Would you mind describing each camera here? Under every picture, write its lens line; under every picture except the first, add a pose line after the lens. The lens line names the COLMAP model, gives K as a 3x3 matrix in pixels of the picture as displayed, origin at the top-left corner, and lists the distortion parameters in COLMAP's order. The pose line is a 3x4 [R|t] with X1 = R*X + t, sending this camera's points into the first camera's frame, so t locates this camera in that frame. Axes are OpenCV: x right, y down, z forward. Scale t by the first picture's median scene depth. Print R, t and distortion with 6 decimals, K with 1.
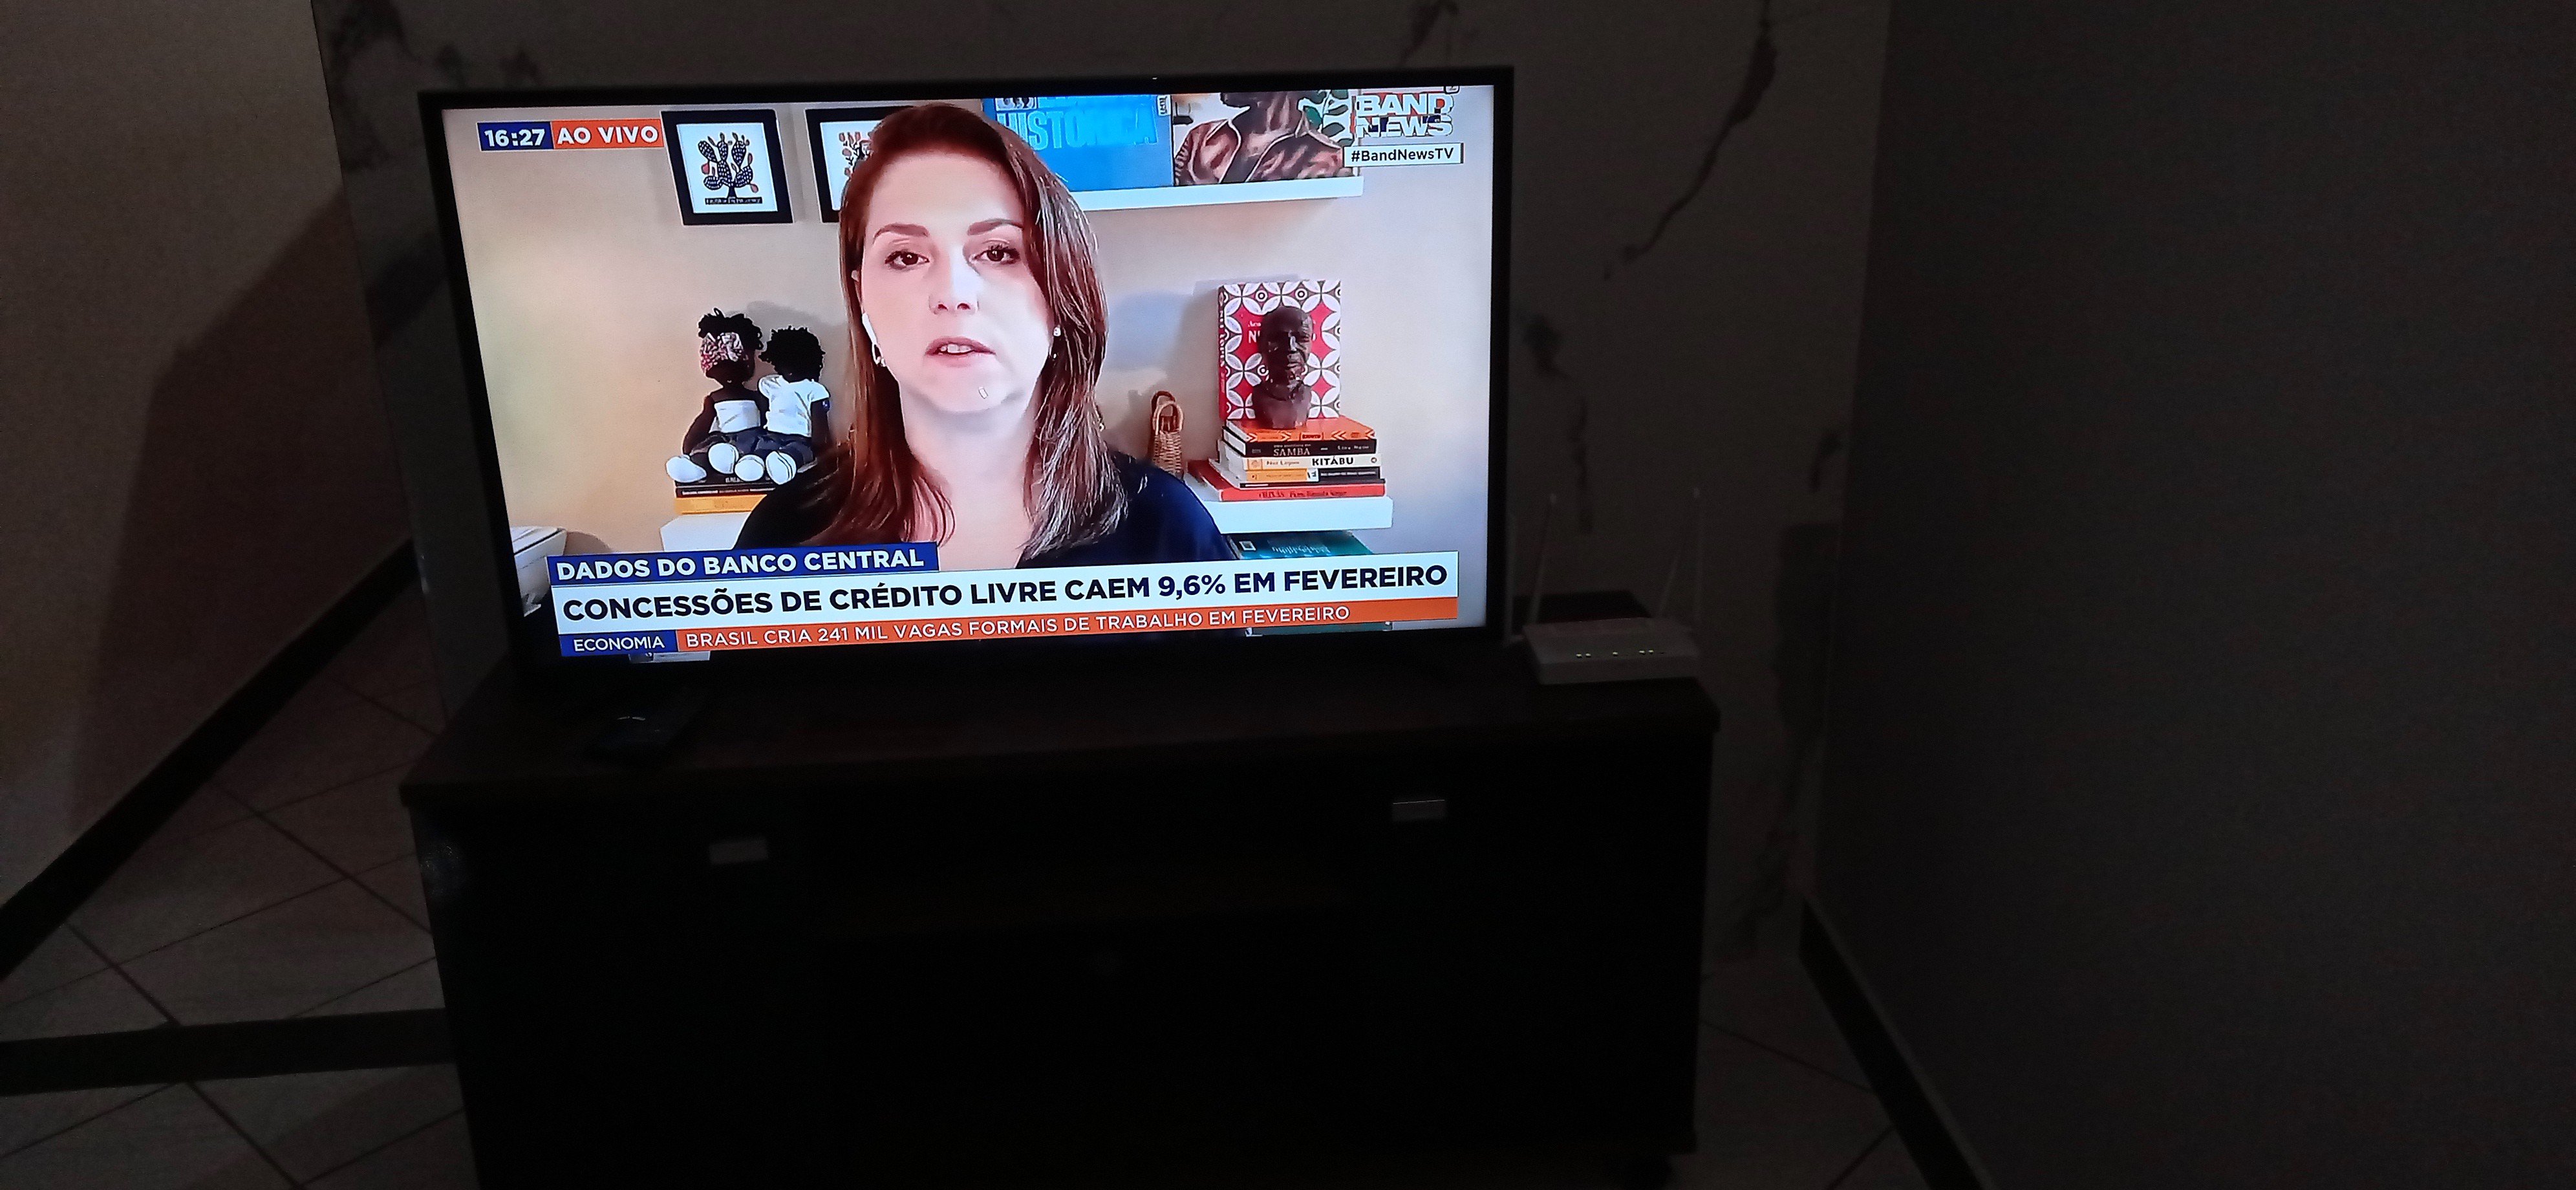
lens RADIAL K [[1878.5, 0, 1294.9], [0, 1878.5, 599.6], [0, 0, 1]] dist [0.059532, -0.015008]
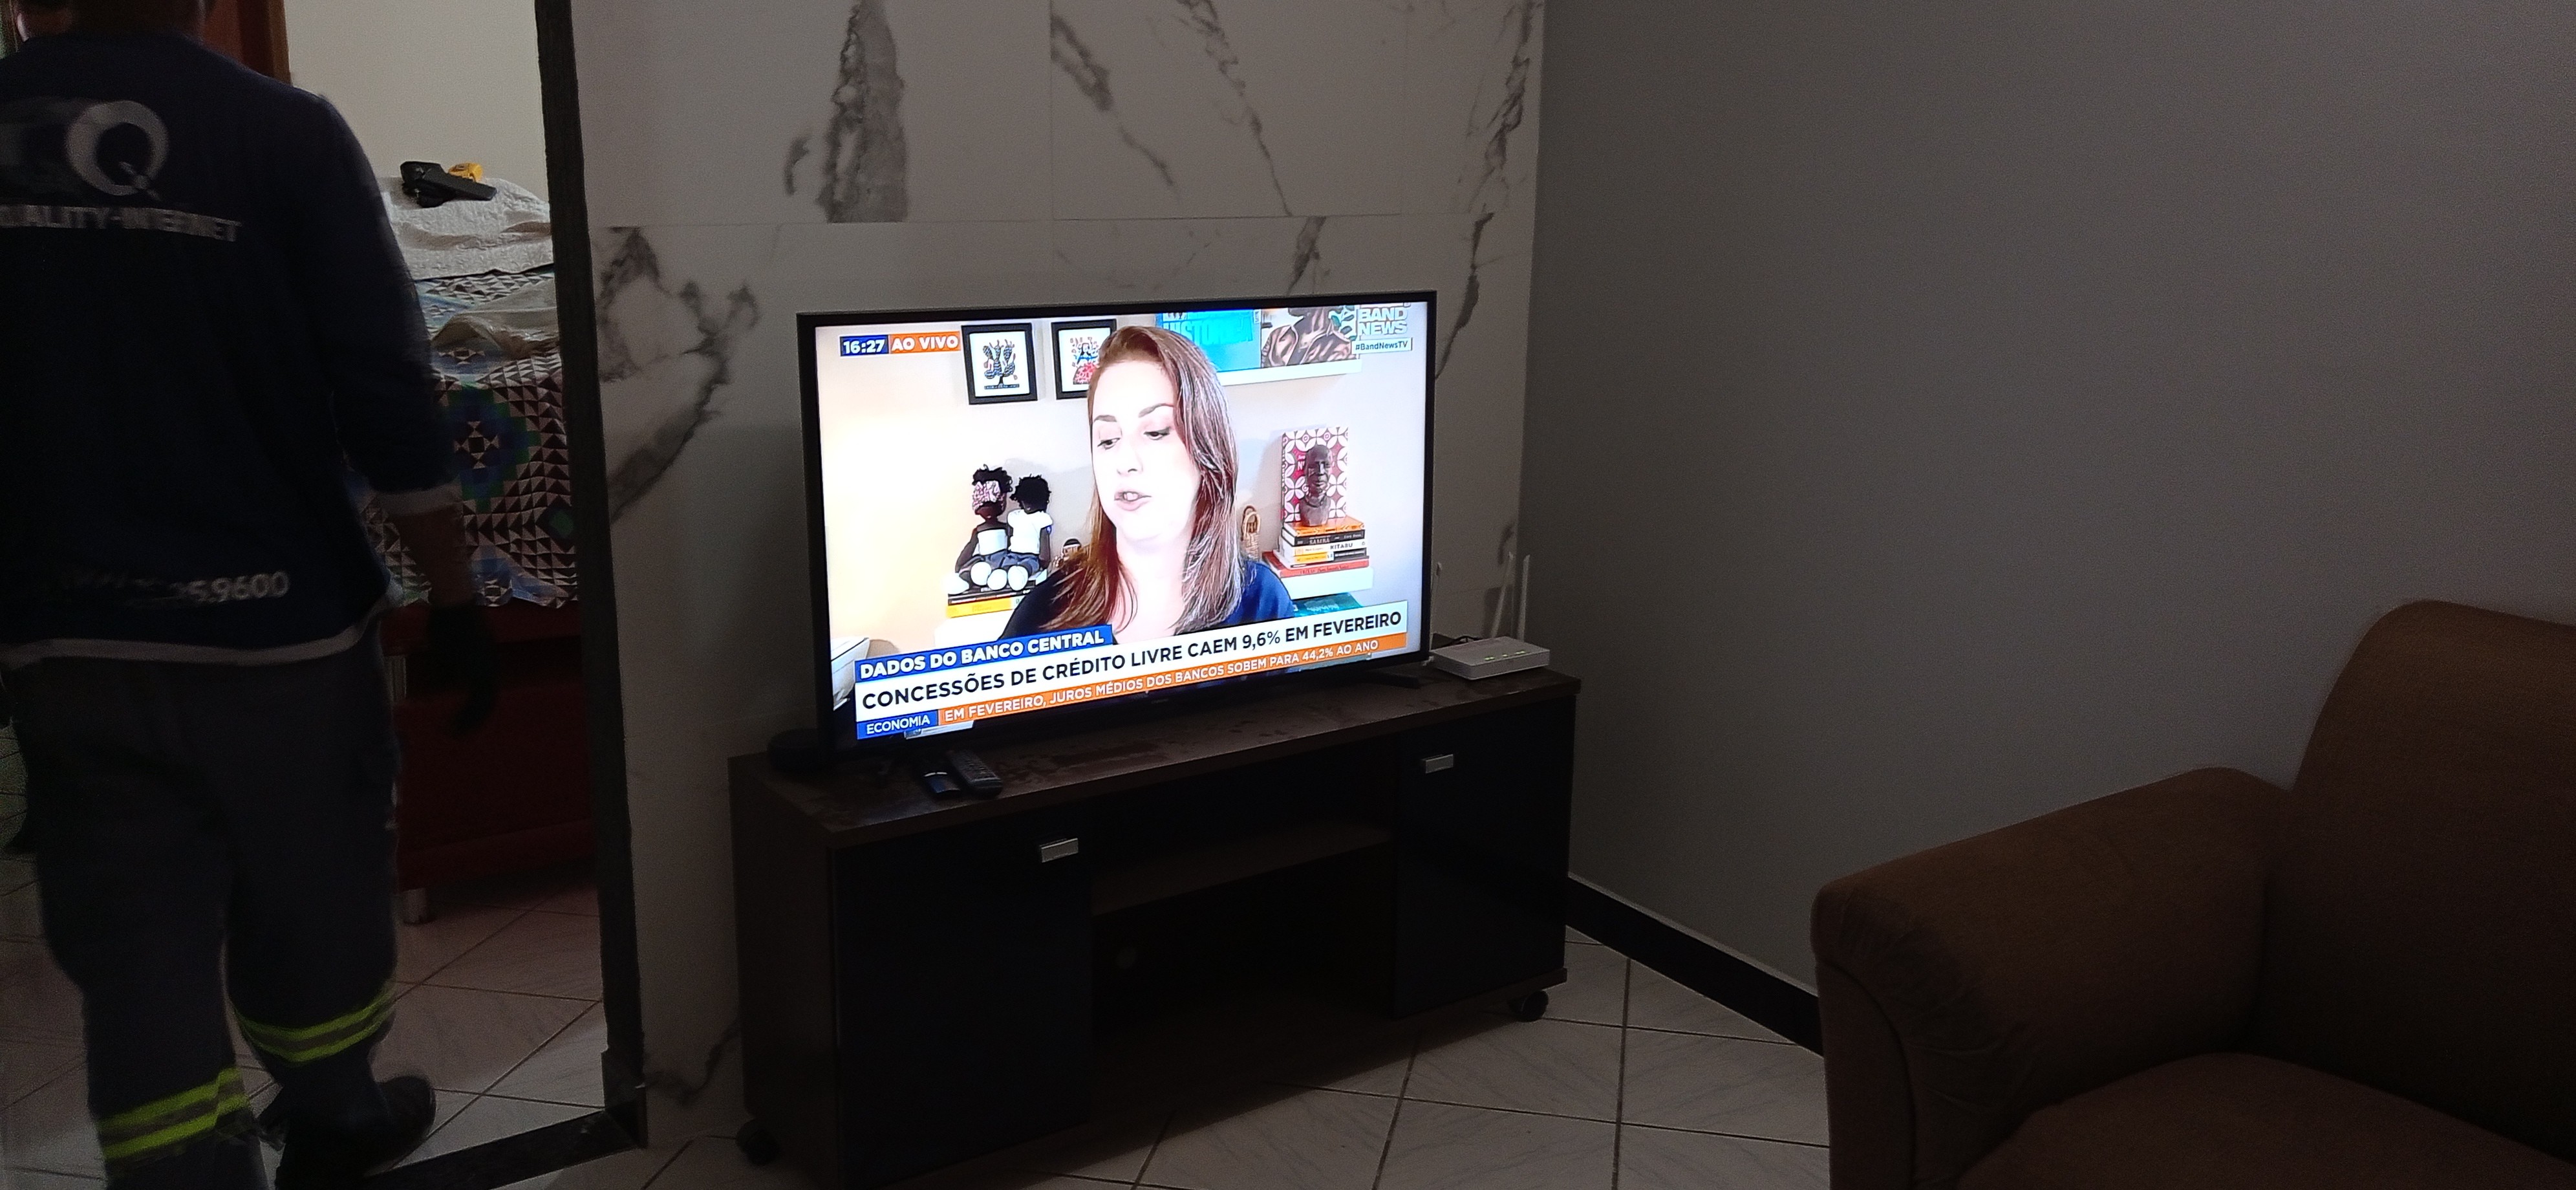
lens RADIAL K [[1878.5, 0, 1285.0], [0, 1878.5, 601.8], [0, 0, 1]] dist [0.059532, -0.015008]
pose [[0.858428, -0.087389, 0.505435, -0.799369], [0.147724, 0.985750, -0.080460, 0.086315], [-0.491201, 0.143734, 0.859105, -0.268890]]
